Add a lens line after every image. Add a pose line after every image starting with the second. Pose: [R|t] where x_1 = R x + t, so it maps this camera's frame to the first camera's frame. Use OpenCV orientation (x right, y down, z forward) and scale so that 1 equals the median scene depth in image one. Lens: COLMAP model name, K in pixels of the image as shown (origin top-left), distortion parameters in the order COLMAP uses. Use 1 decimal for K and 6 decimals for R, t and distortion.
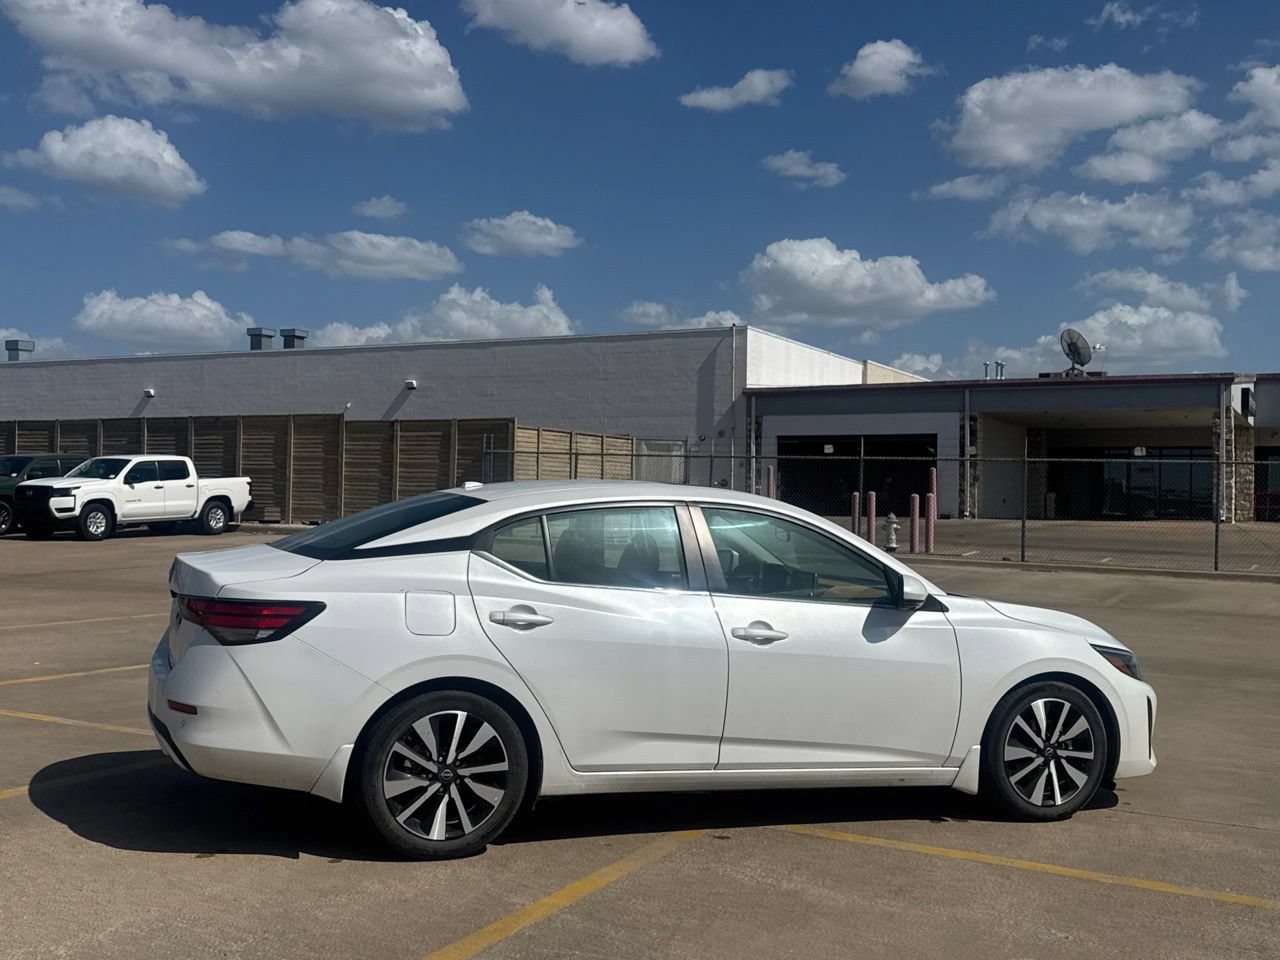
lens RADIAL K [[1364.3, 0, 634.3], [0, 1364.3, 488.0], [0, 0, 1]] dist [0.072669, 0.000000]
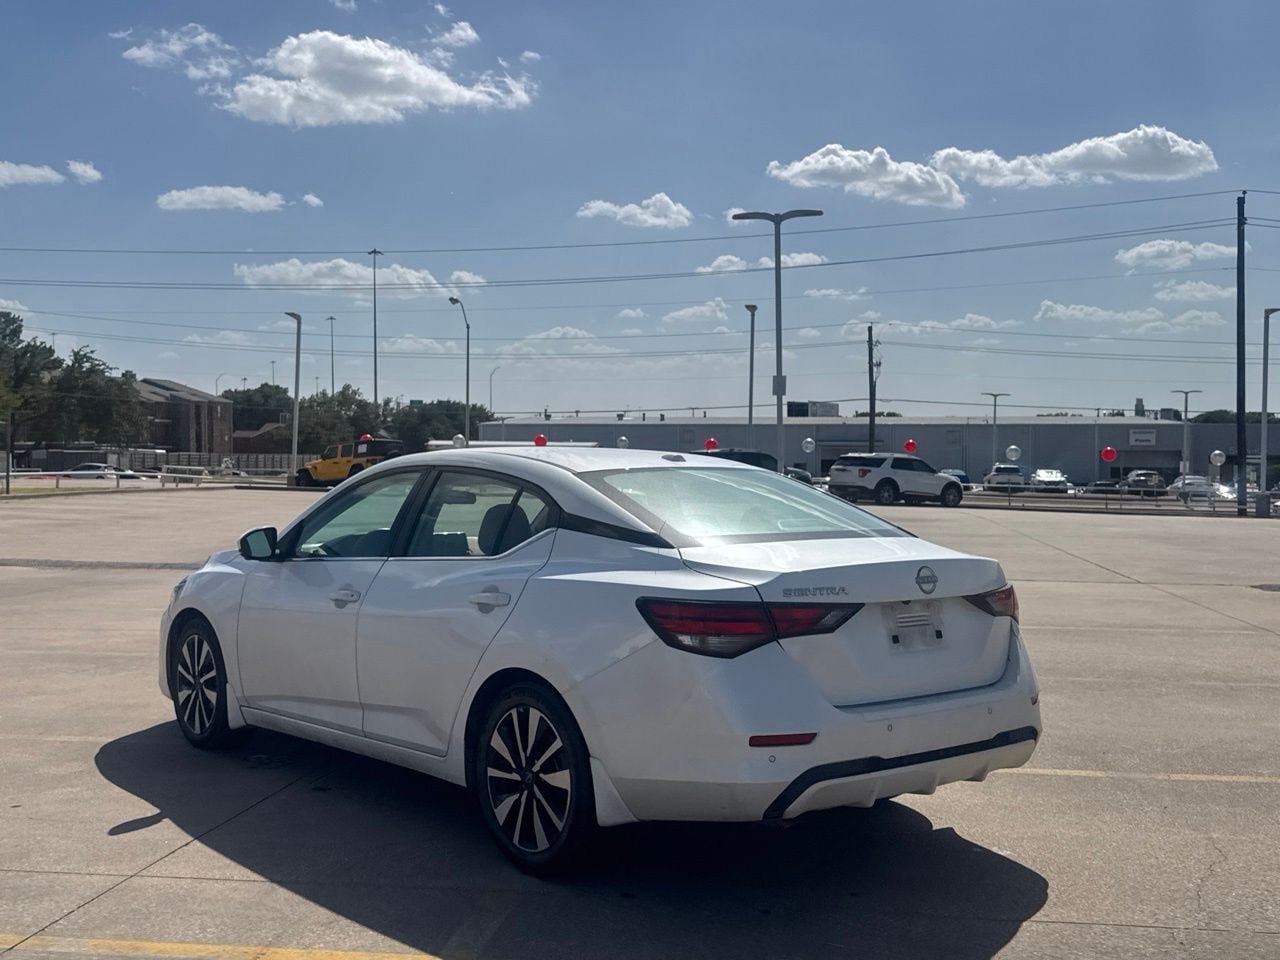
lens RADIAL K [[1364.9, 0, 637.9], [0, 1364.9, 477.0], [0, 0, 1]] dist [0.077483, 0.000000]
pose [[-0.327772, -0.044810, 0.943694, -0.148121], [-0.016287, 0.998994, 0.041779, -0.004107], [-0.944617, -0.001676, -0.328172, 0.204908]]
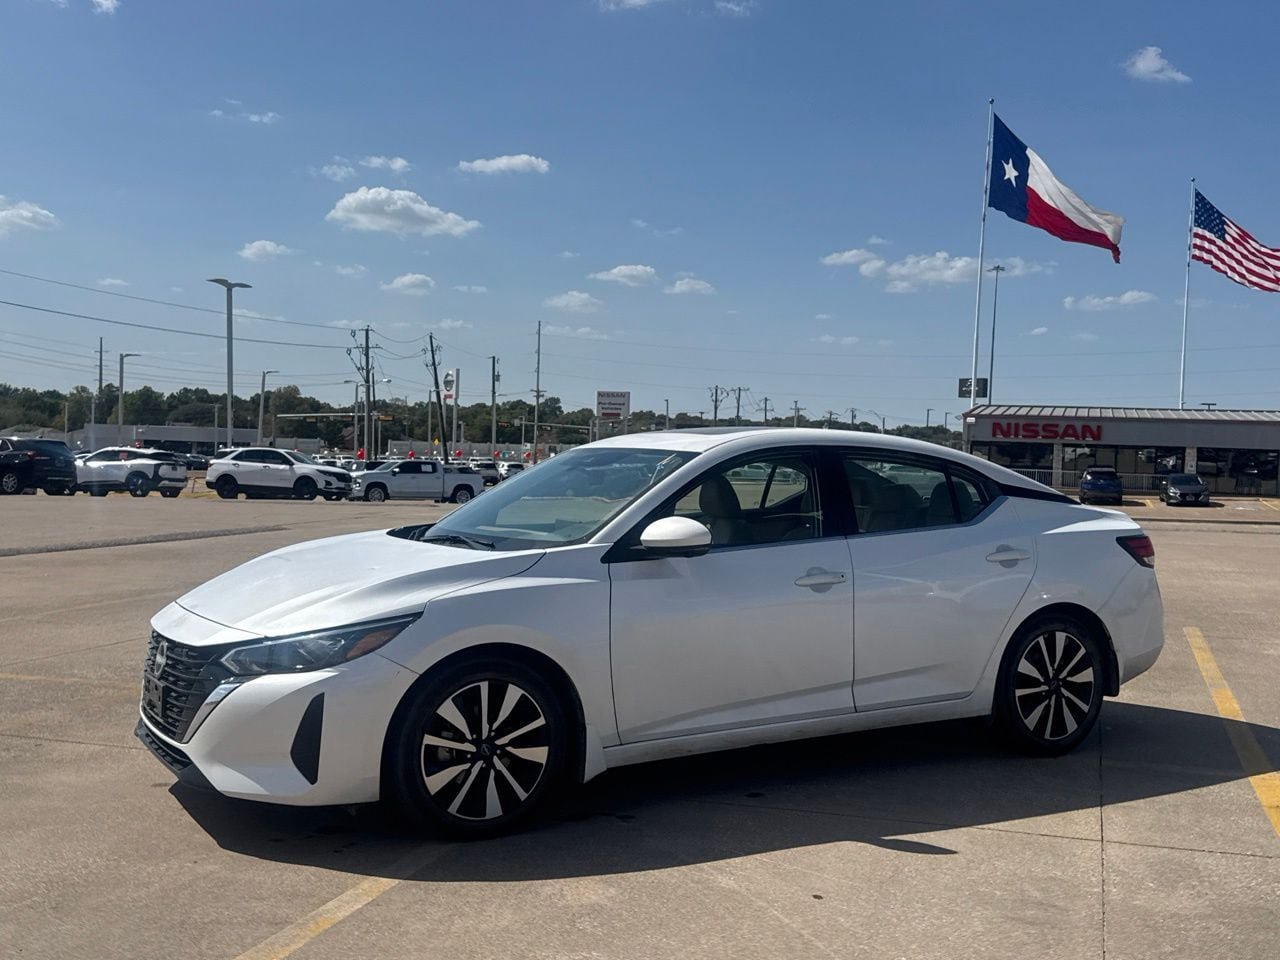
lens RADIAL K [[1364.9, 0, 639.3], [0, 1364.9, 470.5], [0, 0, 1]] dist [0.077483, 0.000000]
pose [[-0.986662, -0.046279, -0.156068, 0.038398], [-0.048644, 0.998752, 0.011365, 0.002988], [0.155348, 0.018805, -0.987681, 0.322747]]
